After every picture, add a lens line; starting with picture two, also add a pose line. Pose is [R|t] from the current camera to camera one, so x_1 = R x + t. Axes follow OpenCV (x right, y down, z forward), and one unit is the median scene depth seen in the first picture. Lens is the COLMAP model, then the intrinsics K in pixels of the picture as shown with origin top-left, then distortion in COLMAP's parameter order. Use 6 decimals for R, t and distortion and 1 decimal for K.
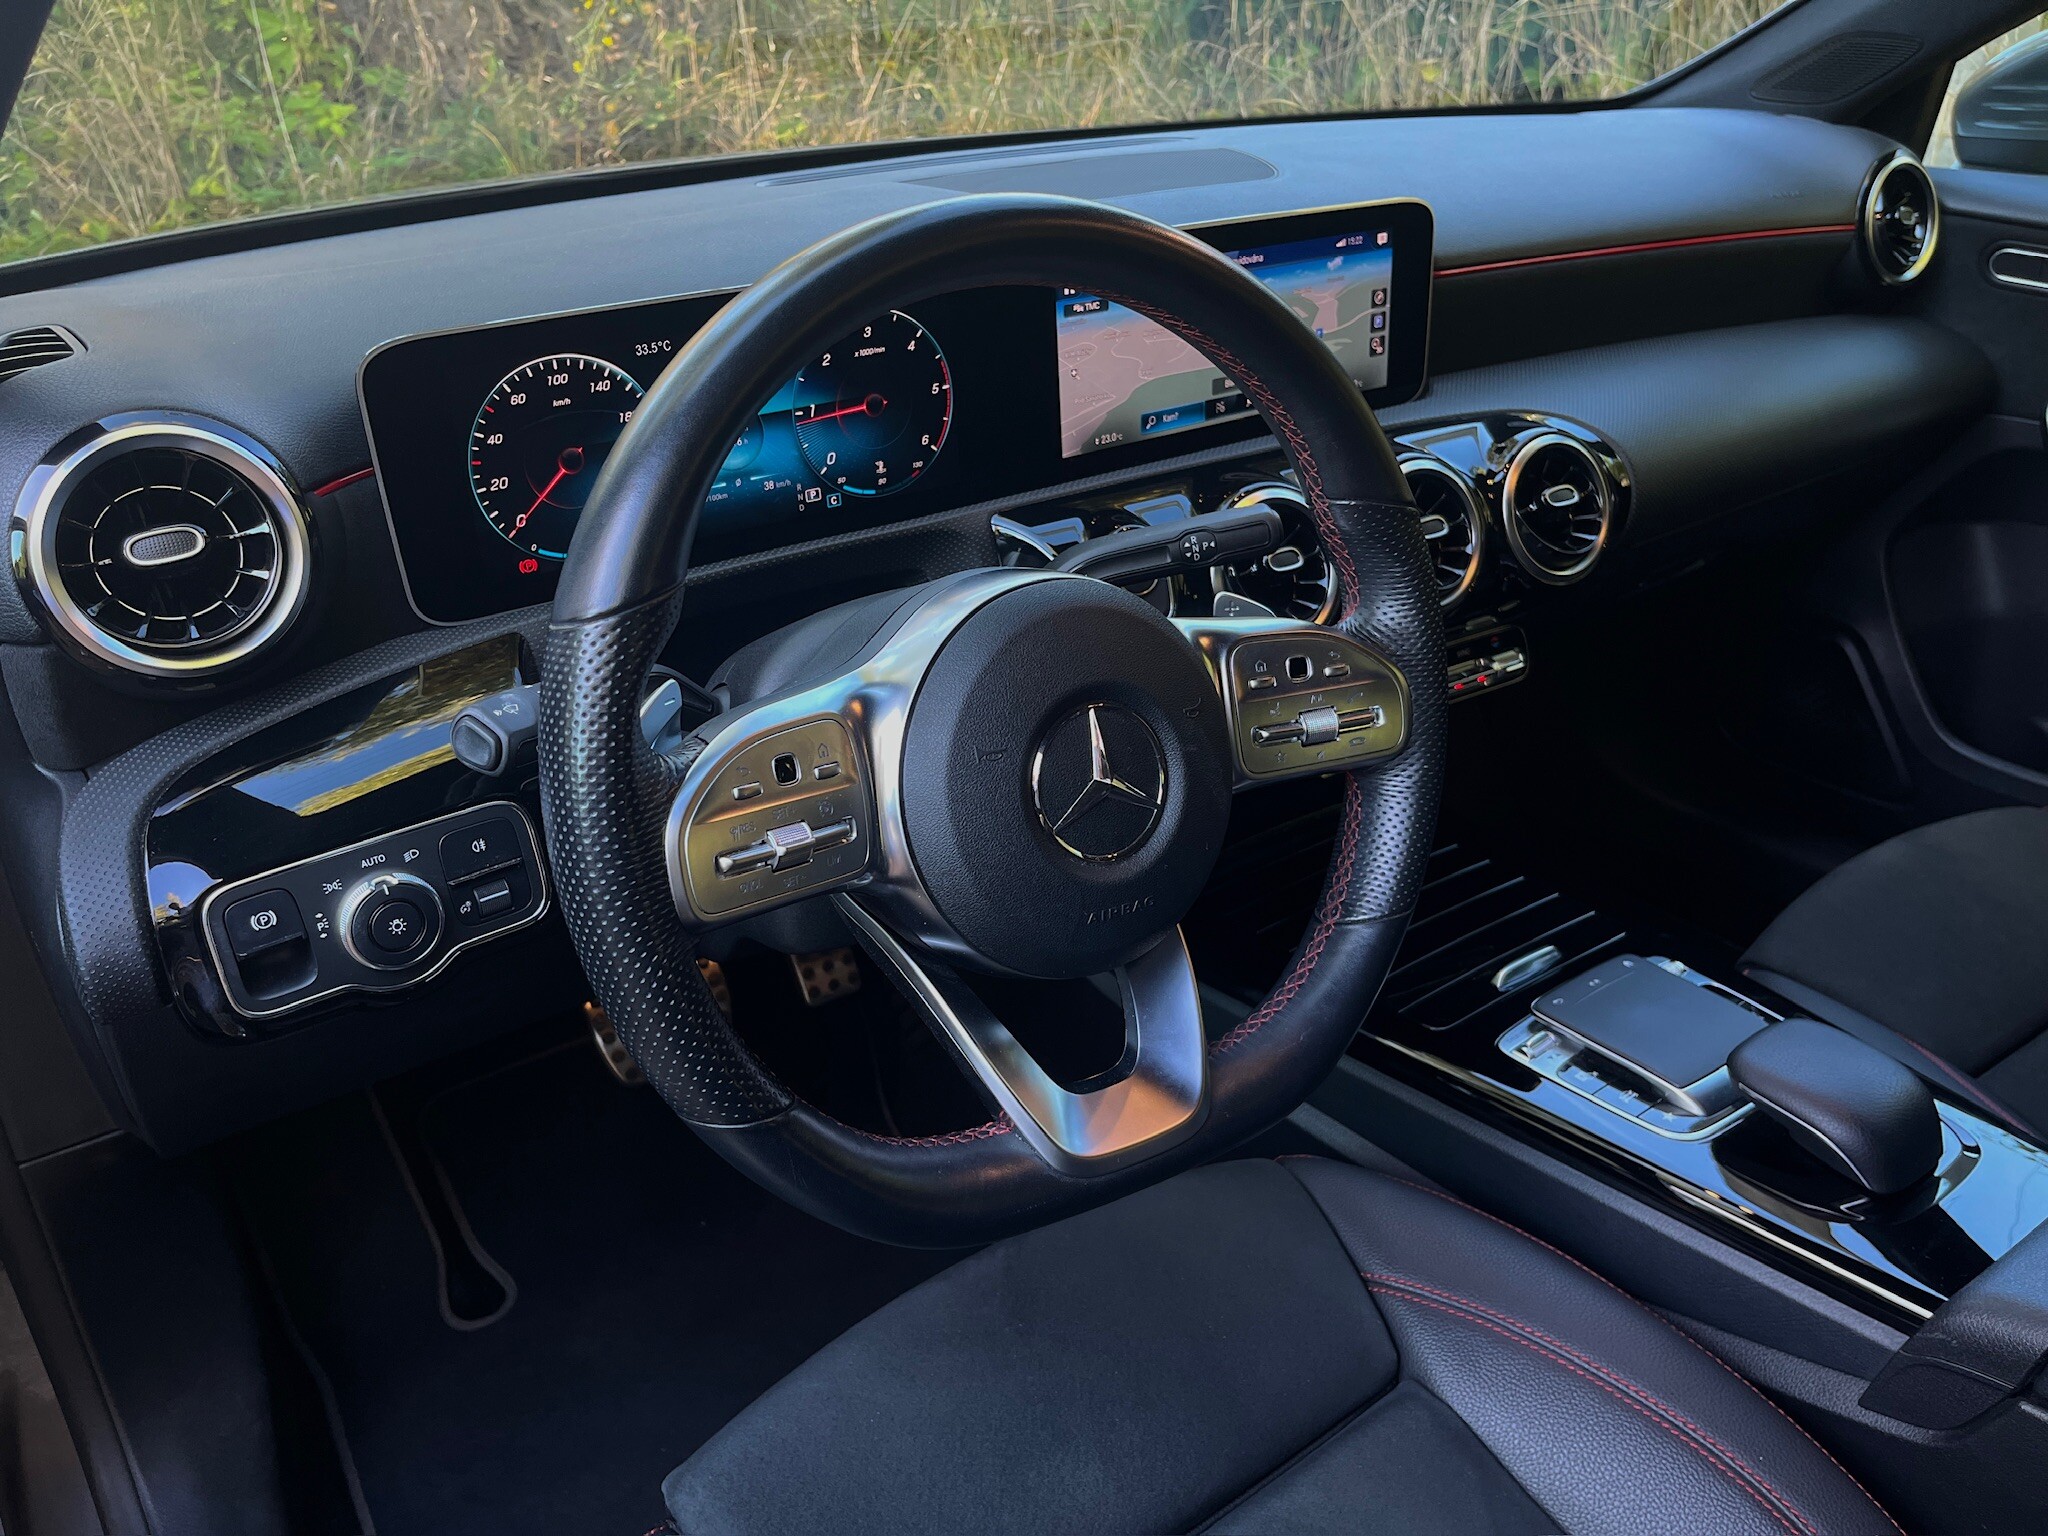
lens RADIAL K [[1556.7, 0, 996.2], [0, 1556.7, 751.8], [0, 0, 1]] dist [0.070467, -0.097999]
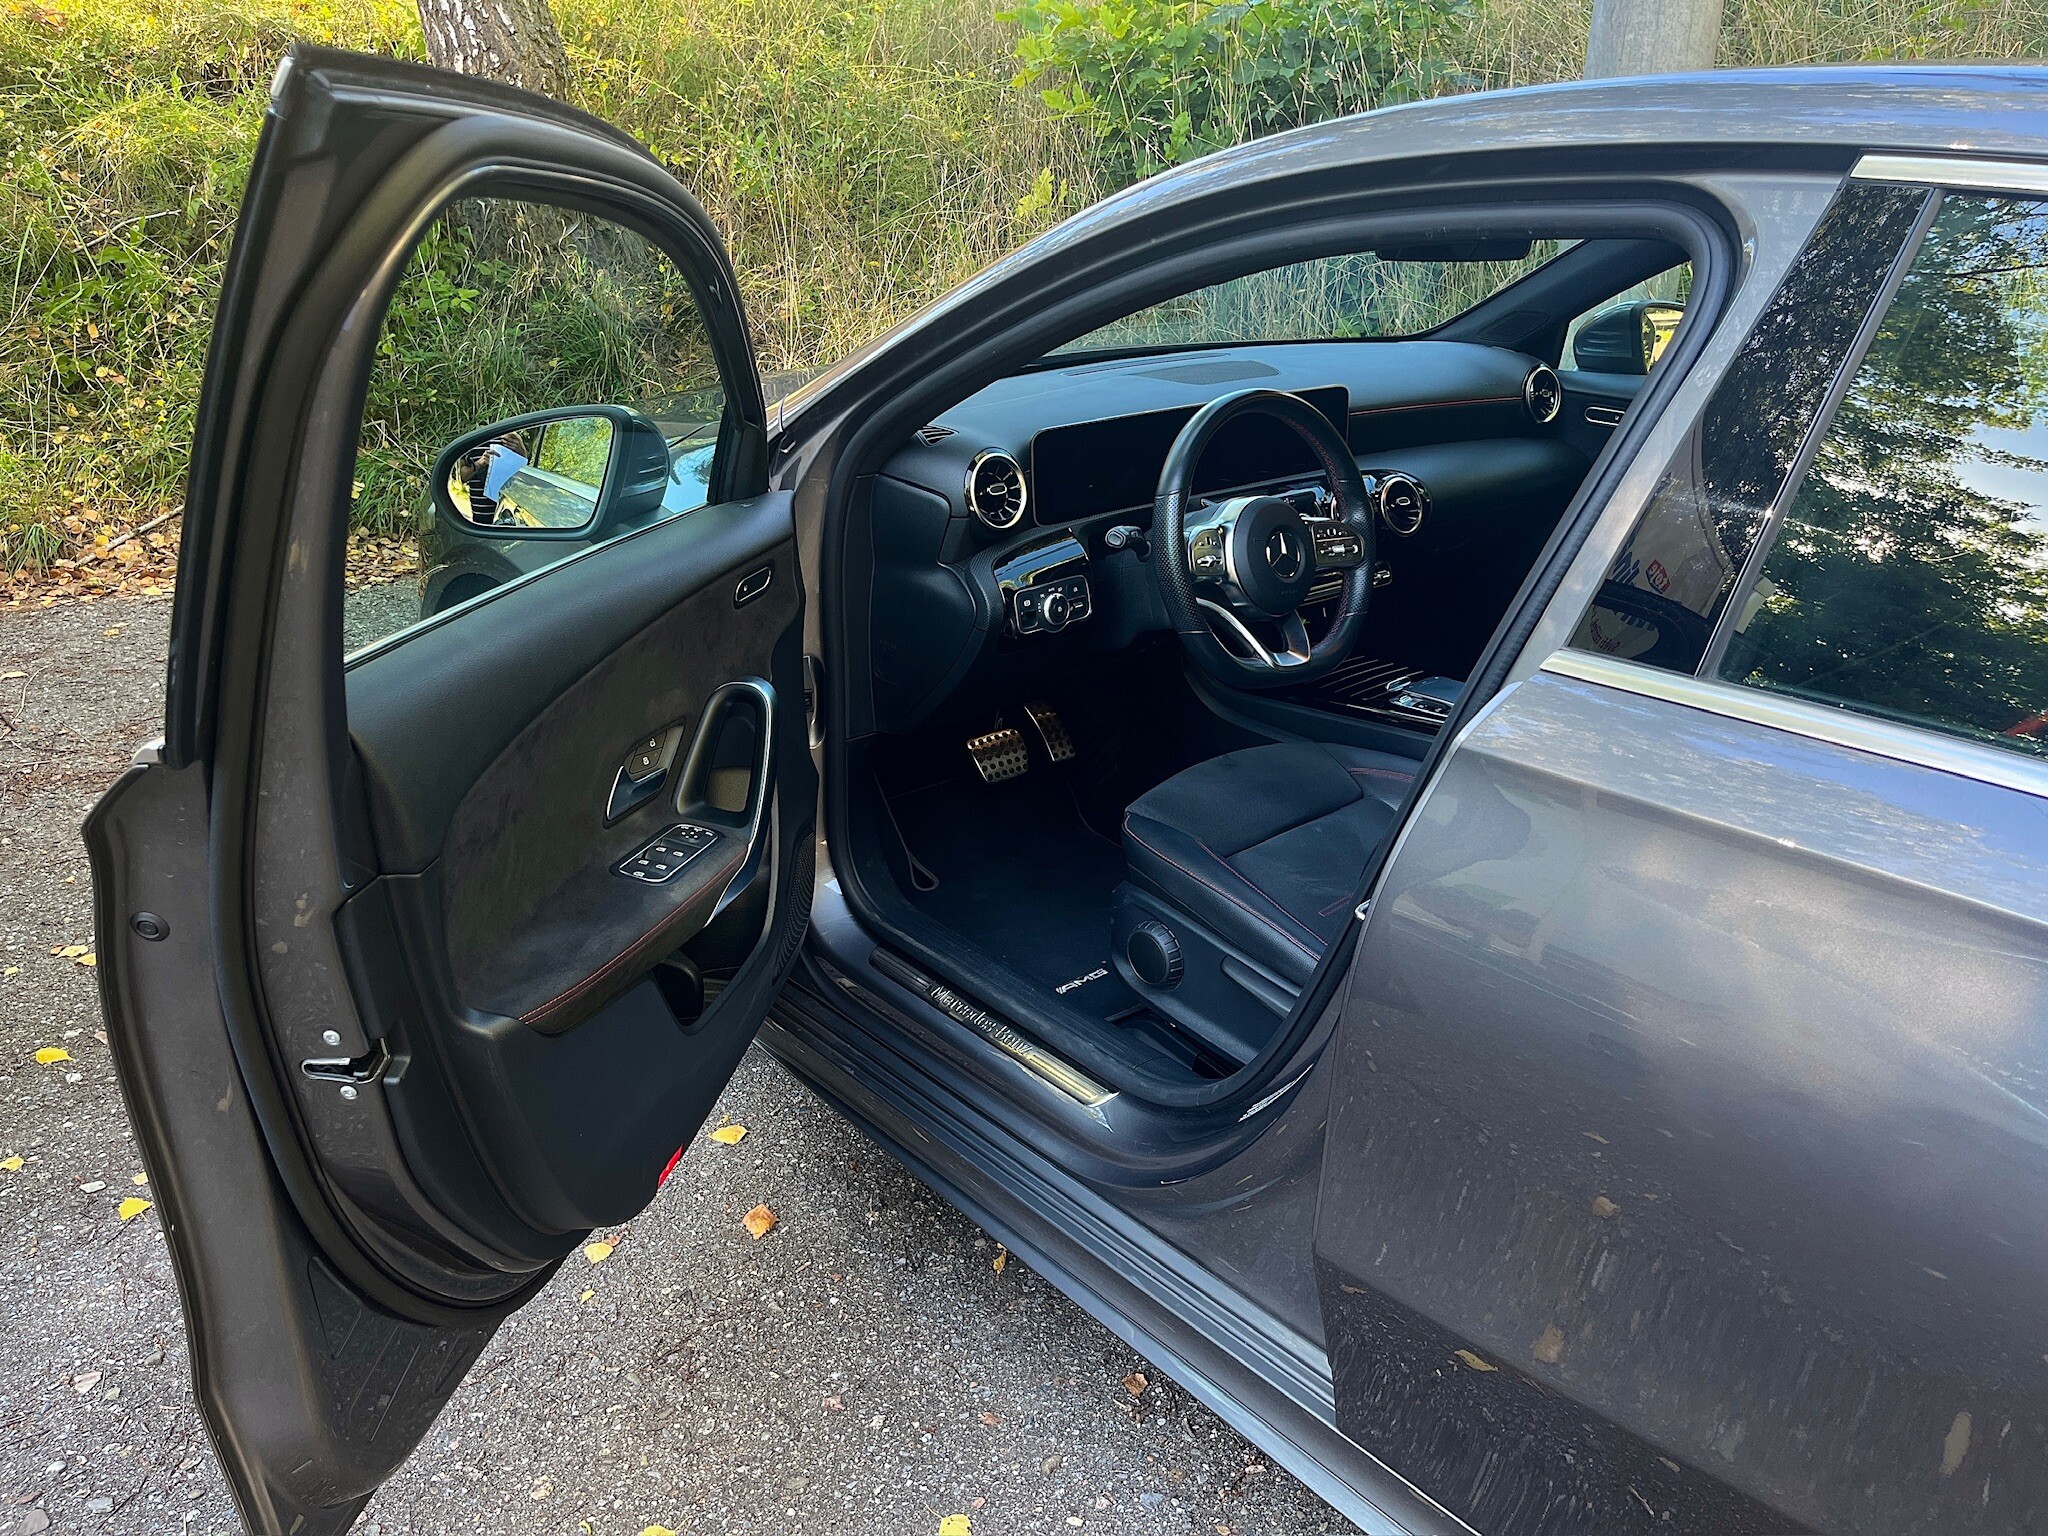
lens RADIAL K [[1486.6, 0, 1031.4], [0, 1486.6, 805.5], [0, 0, 1]] dist [-0.002003, -0.000612]
pose [[0.992943, -0.018546, 0.117134, -0.638264], [0.024001, 0.998684, -0.045333, 0.512911], [-0.116140, 0.047825, 0.992081, -1.559341]]
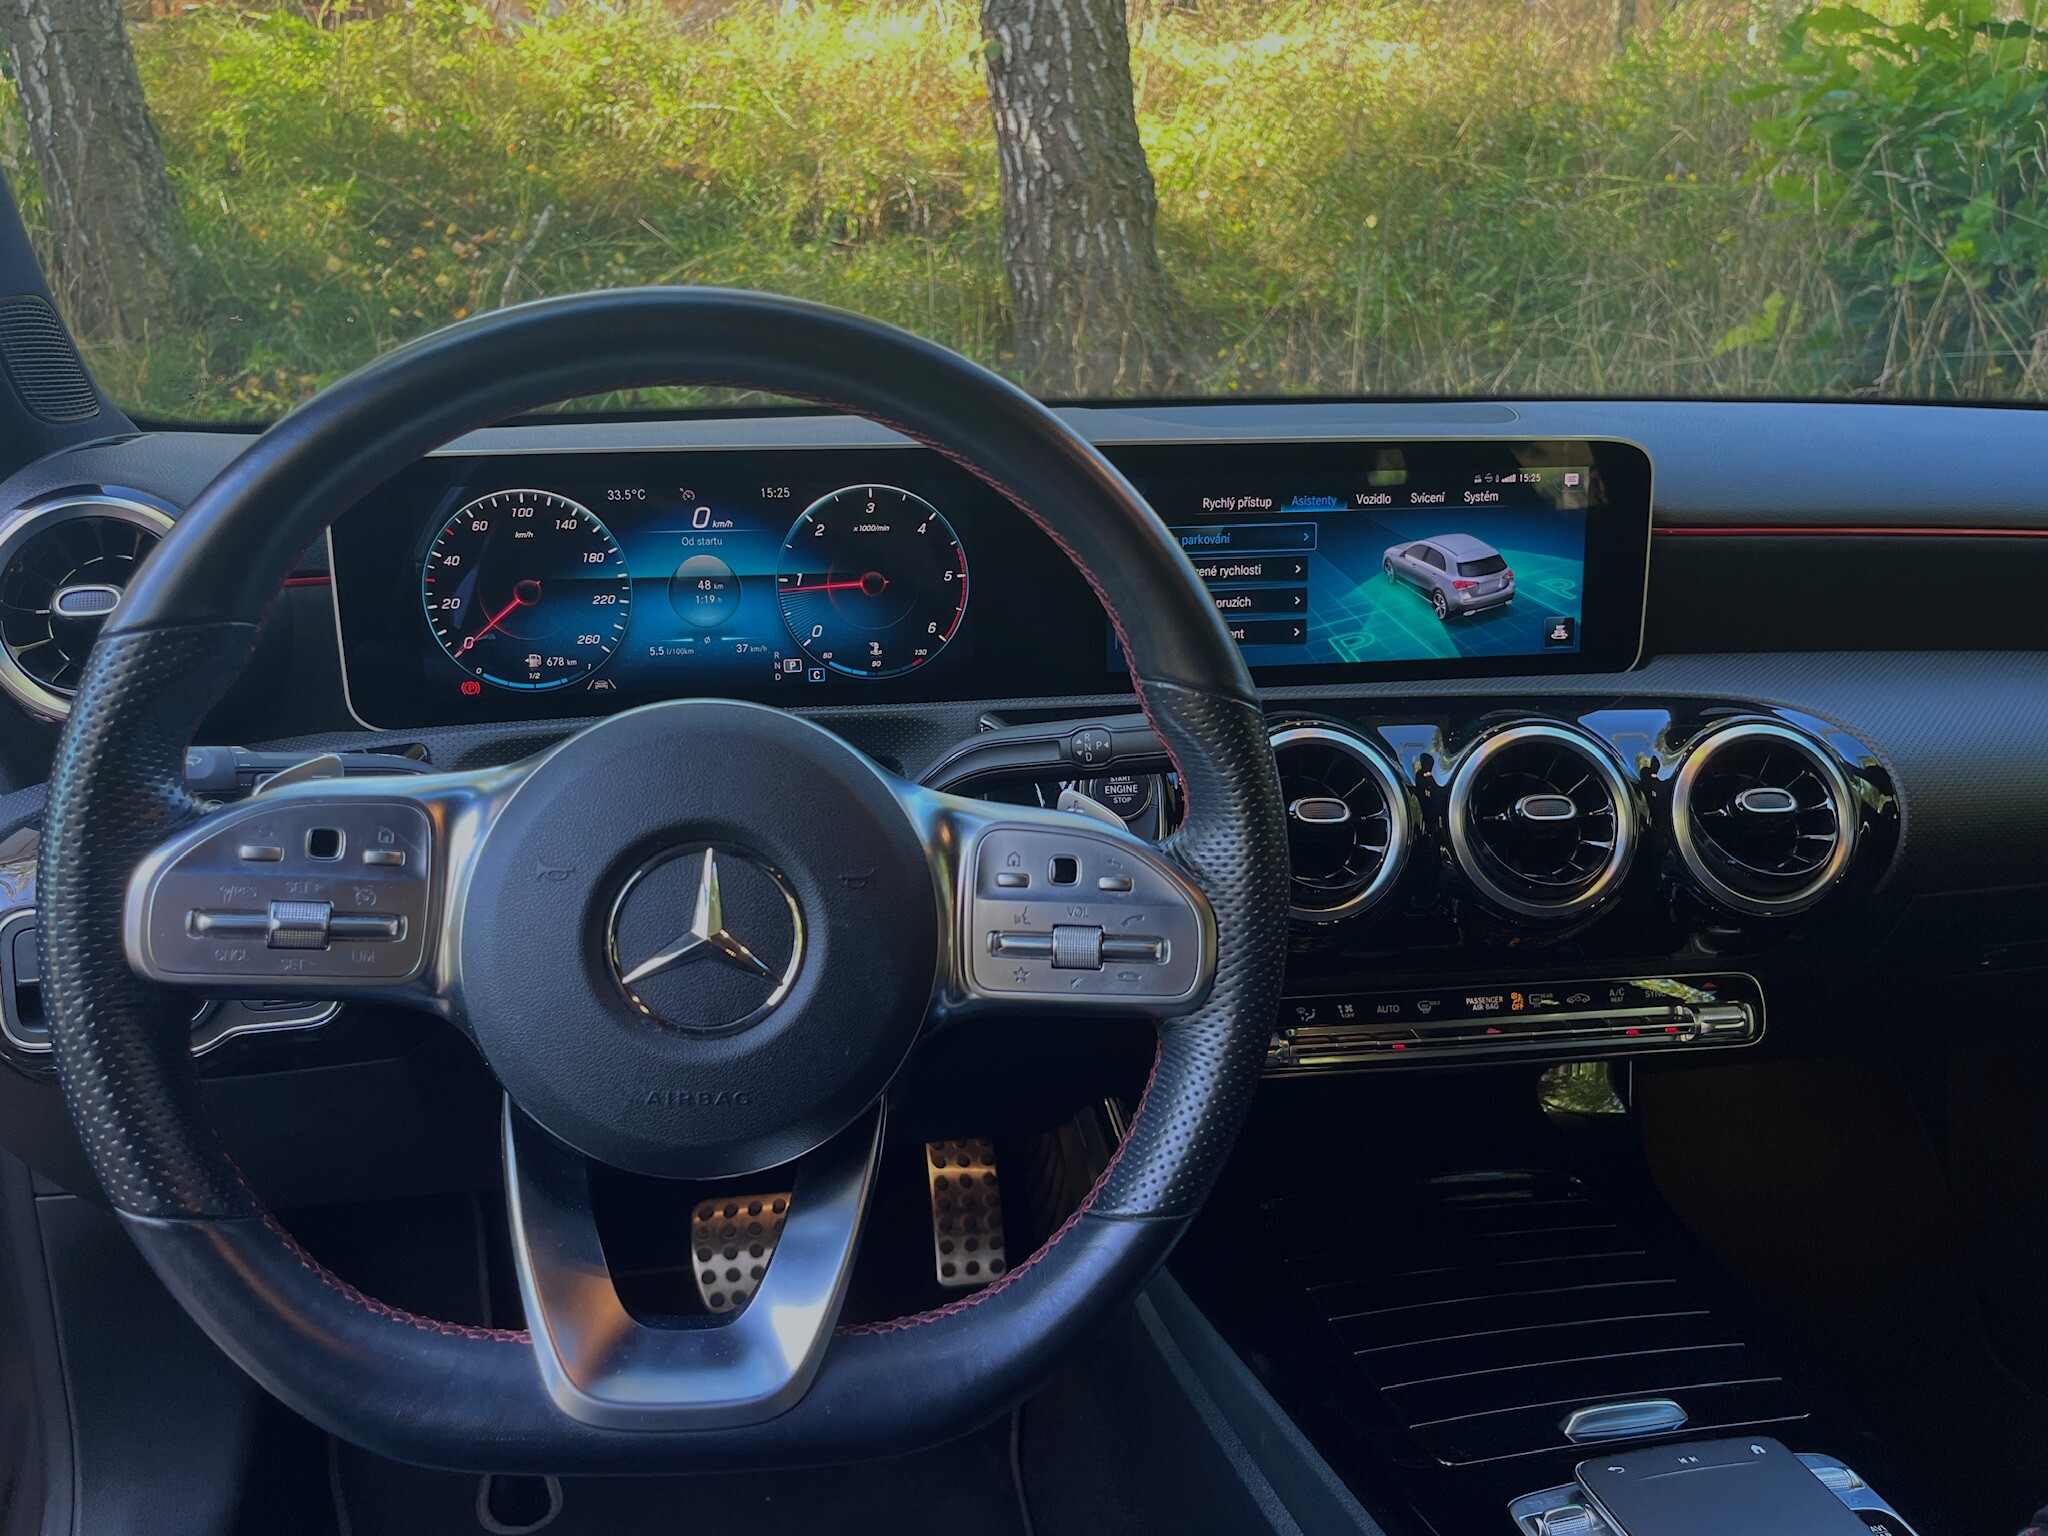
lens RADIAL K [[1571.9, 0, 1012.8], [0, 1571.9, 753.6], [0, 0, 1]] dist [0.049771, -0.056416]
pose [[0.915080, 0.119307, -0.385219, 0.395711], [-0.198361, 0.964852, -0.172376, 0.027311], [0.351114, 0.234151, 0.906583, 0.193300]]
